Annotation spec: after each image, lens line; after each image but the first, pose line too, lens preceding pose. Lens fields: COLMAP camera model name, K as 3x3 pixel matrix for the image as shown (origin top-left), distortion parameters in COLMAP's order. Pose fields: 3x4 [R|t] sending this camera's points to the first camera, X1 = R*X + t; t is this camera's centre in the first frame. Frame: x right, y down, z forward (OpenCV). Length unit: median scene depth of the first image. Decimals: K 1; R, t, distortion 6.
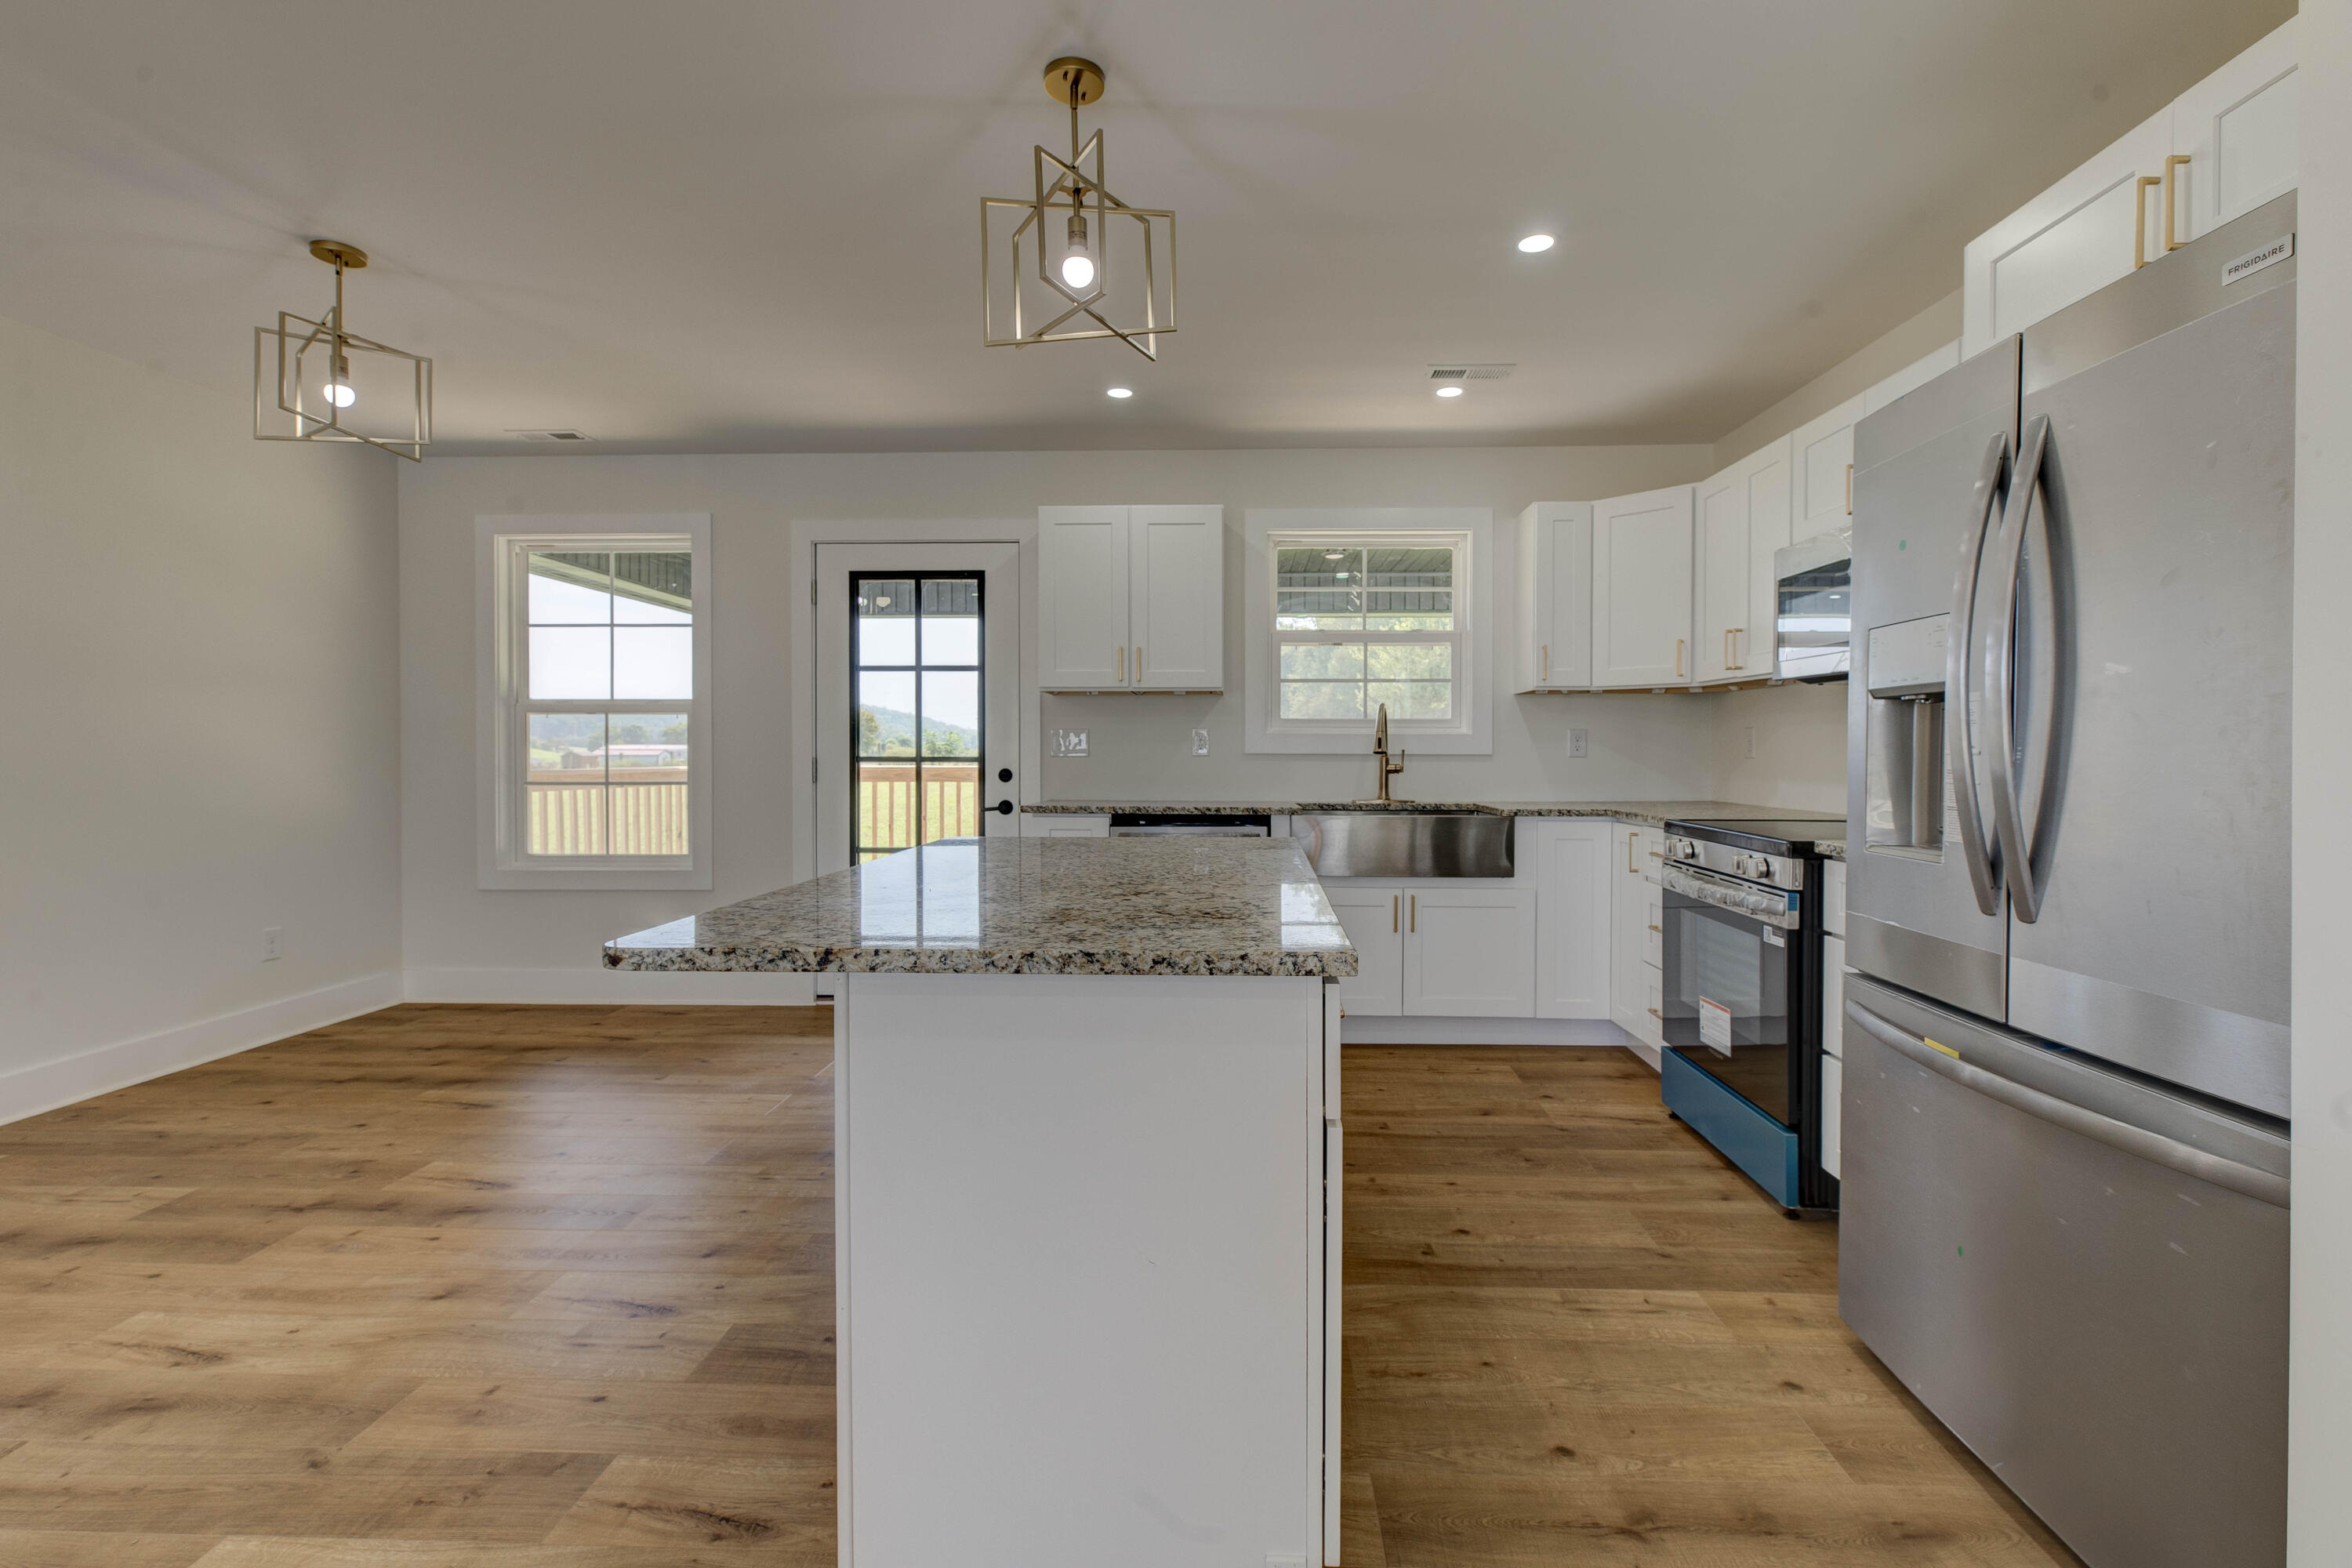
lens RADIAL K [[1112.9, 0, 1125.5], [0, 1112.9, 795.8], [0, 0, 1]] dist [0.006661, 0.000076]
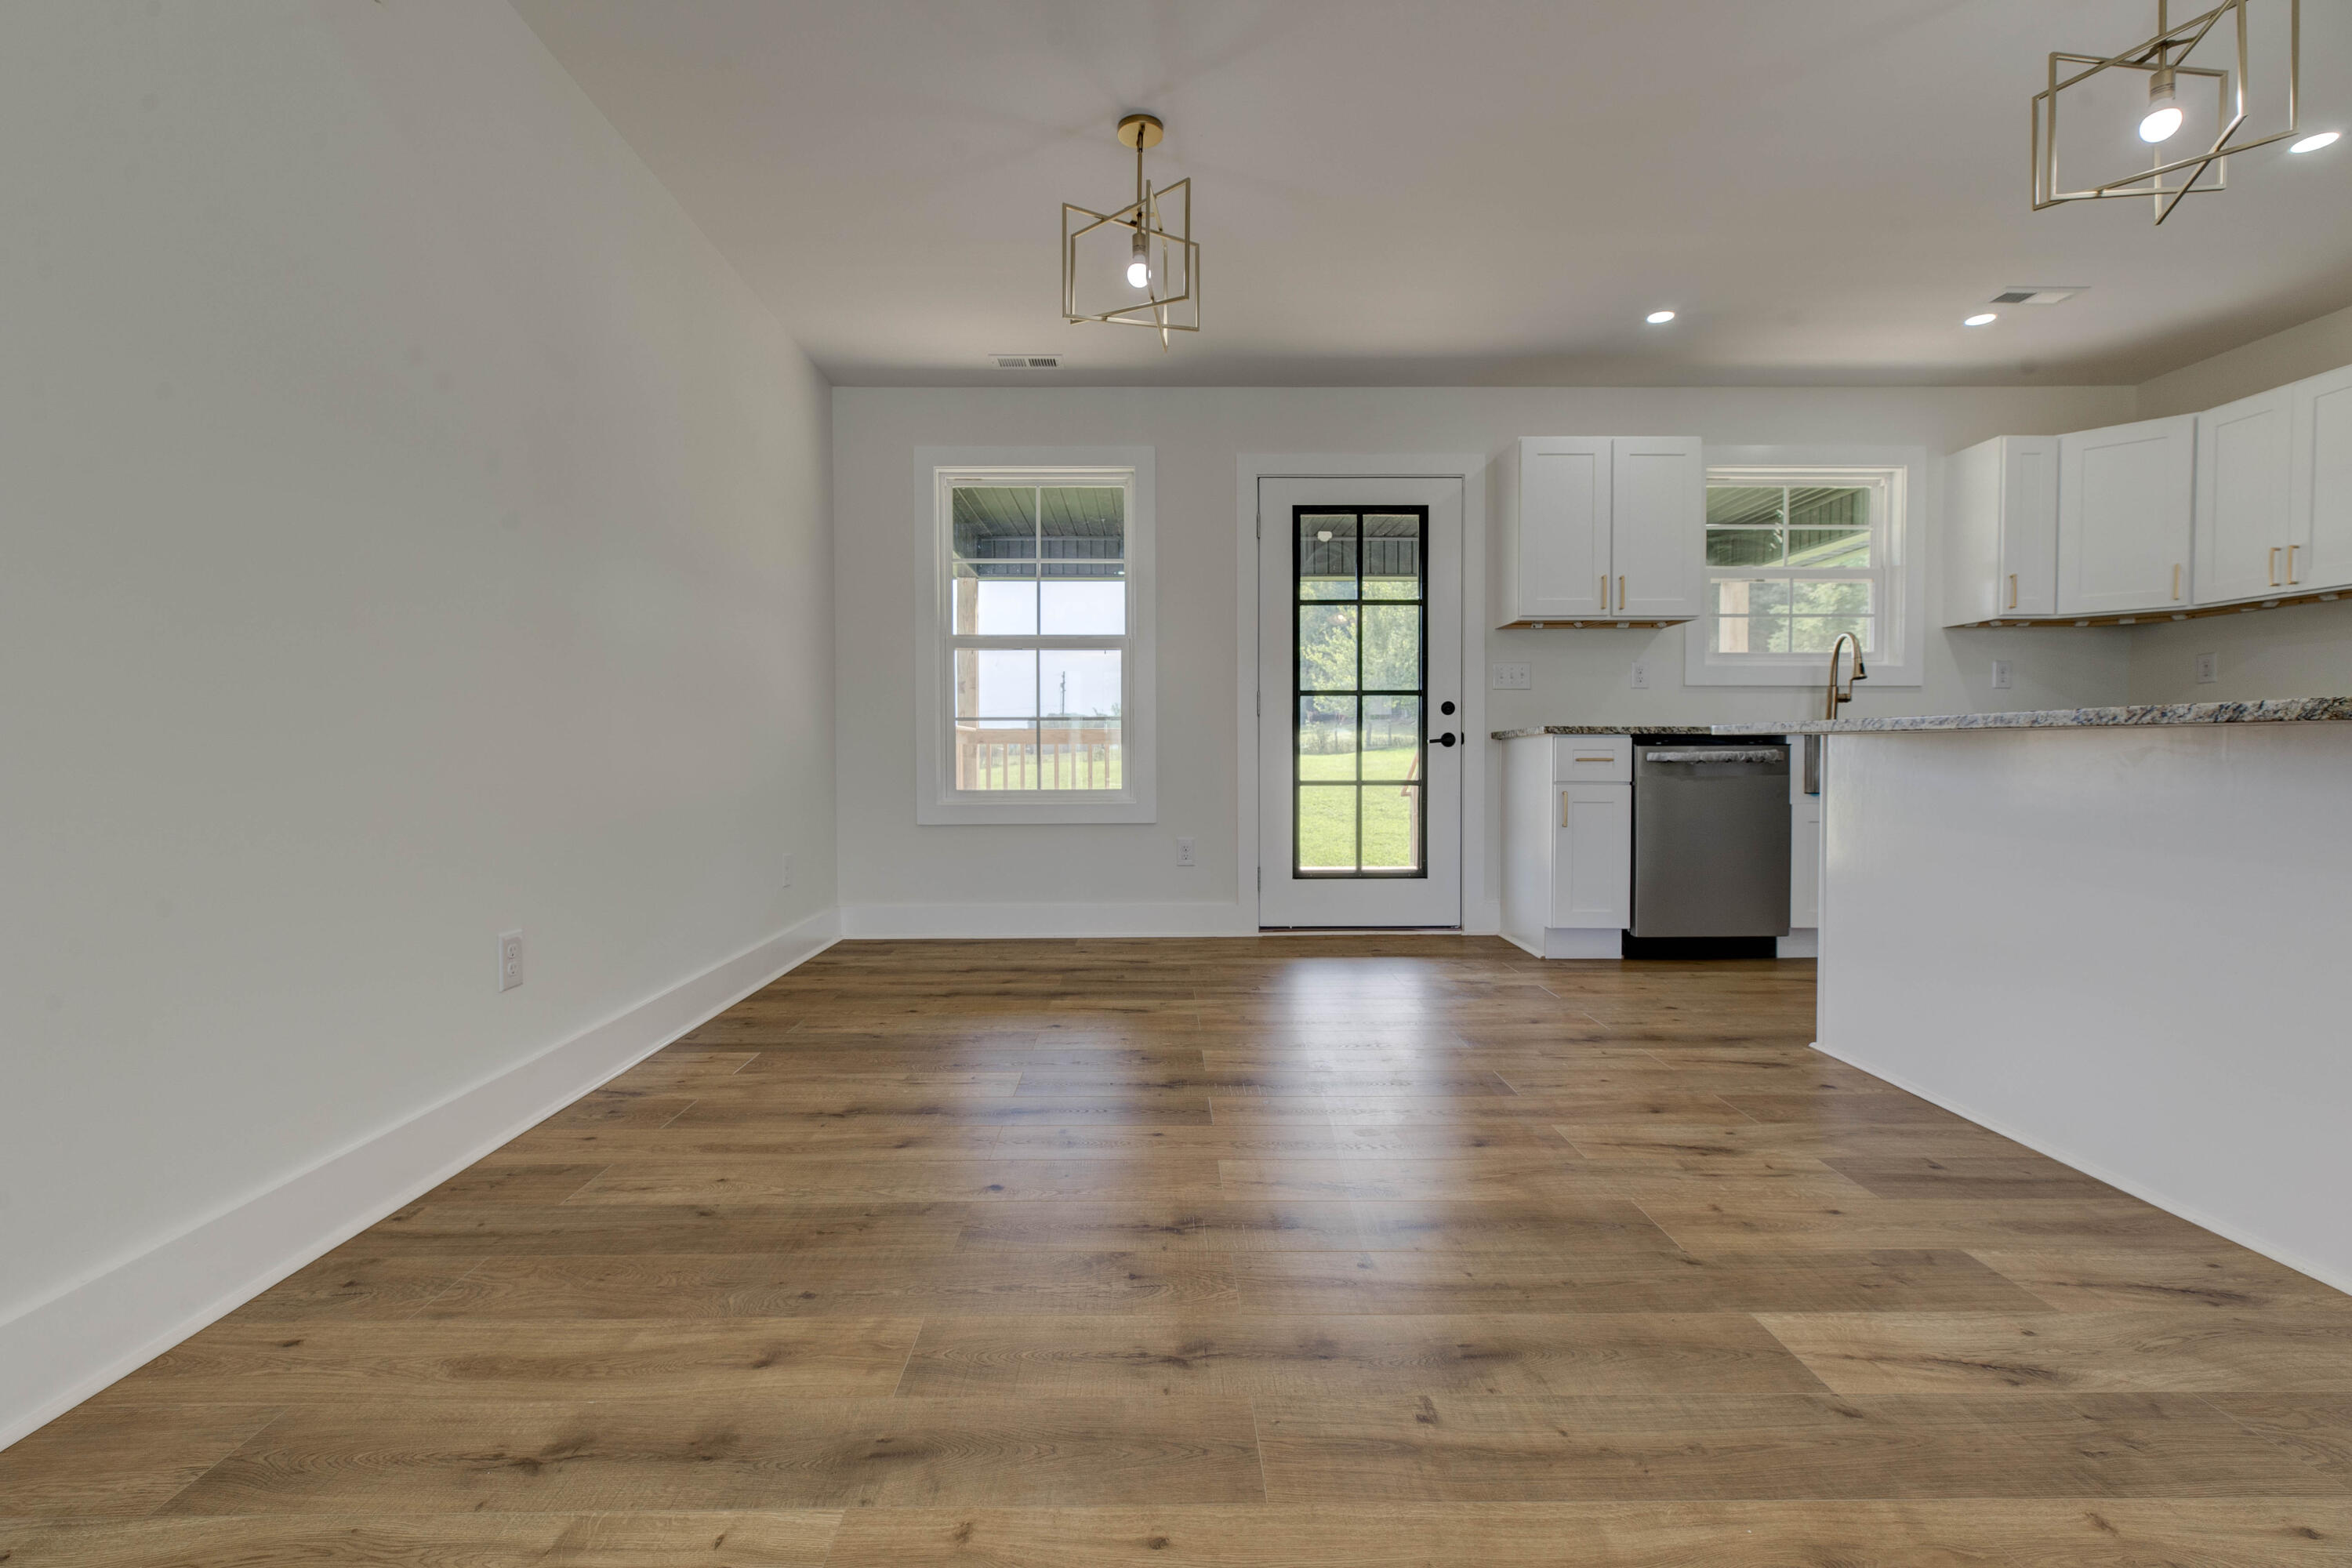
lens RADIAL K [[1112.9, 0, 1090.1], [0, 1112.9, 781.5], [0, 0, 1]] dist [0.006661, 0.000076]
pose [[0.998982, -0.003629, 0.044970, -0.701701], [0.004659, 0.999729, -0.022815, 0.102335], [-0.044875, 0.023001, 0.998728, 0.011835]]
